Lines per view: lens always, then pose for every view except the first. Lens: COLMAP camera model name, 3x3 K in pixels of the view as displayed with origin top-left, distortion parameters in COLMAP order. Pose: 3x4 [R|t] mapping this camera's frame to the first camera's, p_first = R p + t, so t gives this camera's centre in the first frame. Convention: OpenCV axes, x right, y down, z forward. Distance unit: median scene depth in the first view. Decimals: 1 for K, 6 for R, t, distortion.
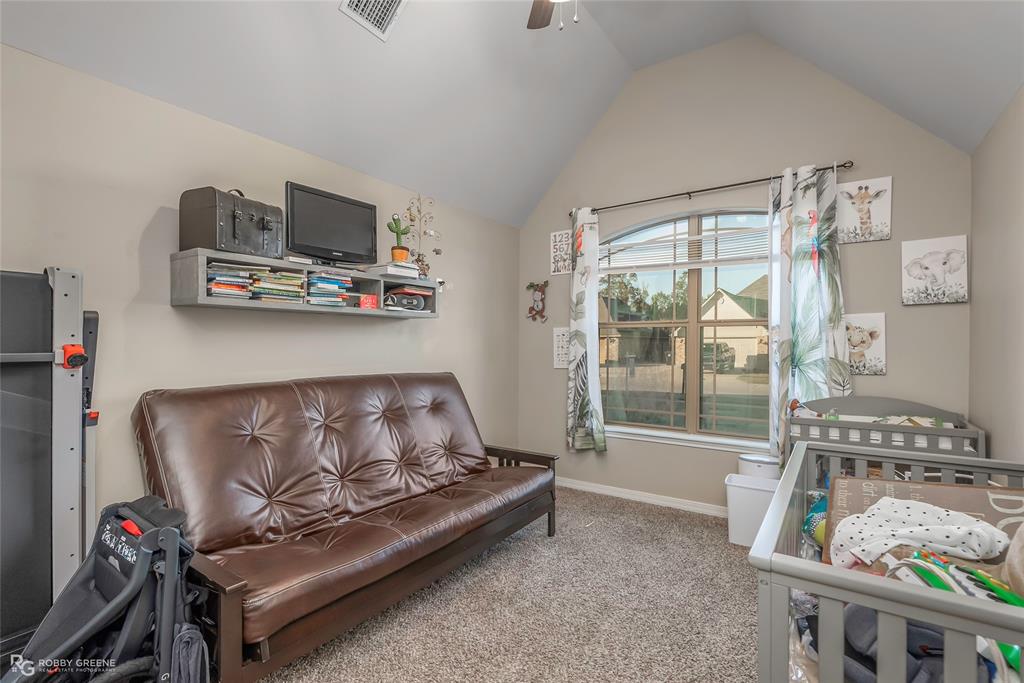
lens RADIAL K [[468.6, 0, 513.5], [0, 468.6, 344.4], [0, 0, 1]] dist [-0.008494, 0.001153]
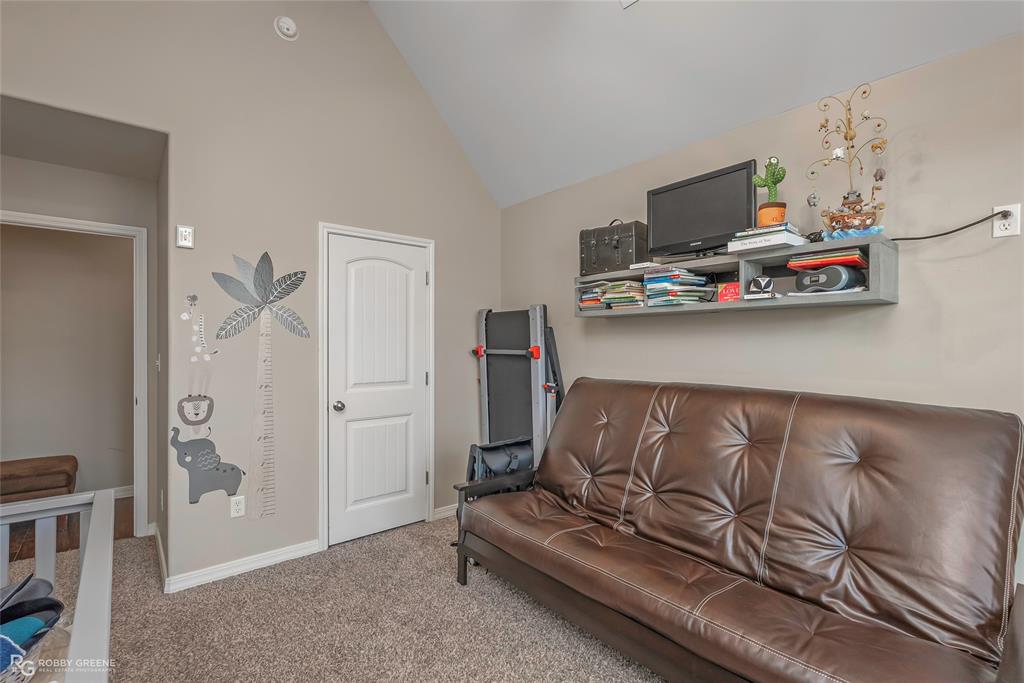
lens RADIAL K [[468.6, 0, 513.5], [0, 468.6, 340.1], [0, 0, 1]] dist [-0.008494, 0.001153]
pose [[-0.253257, -0.009505, -0.967352, 0.548234], [-0.003800, 0.999954, -0.008830, -0.004012], [0.967392, 0.001439, -0.253281, 0.882937]]
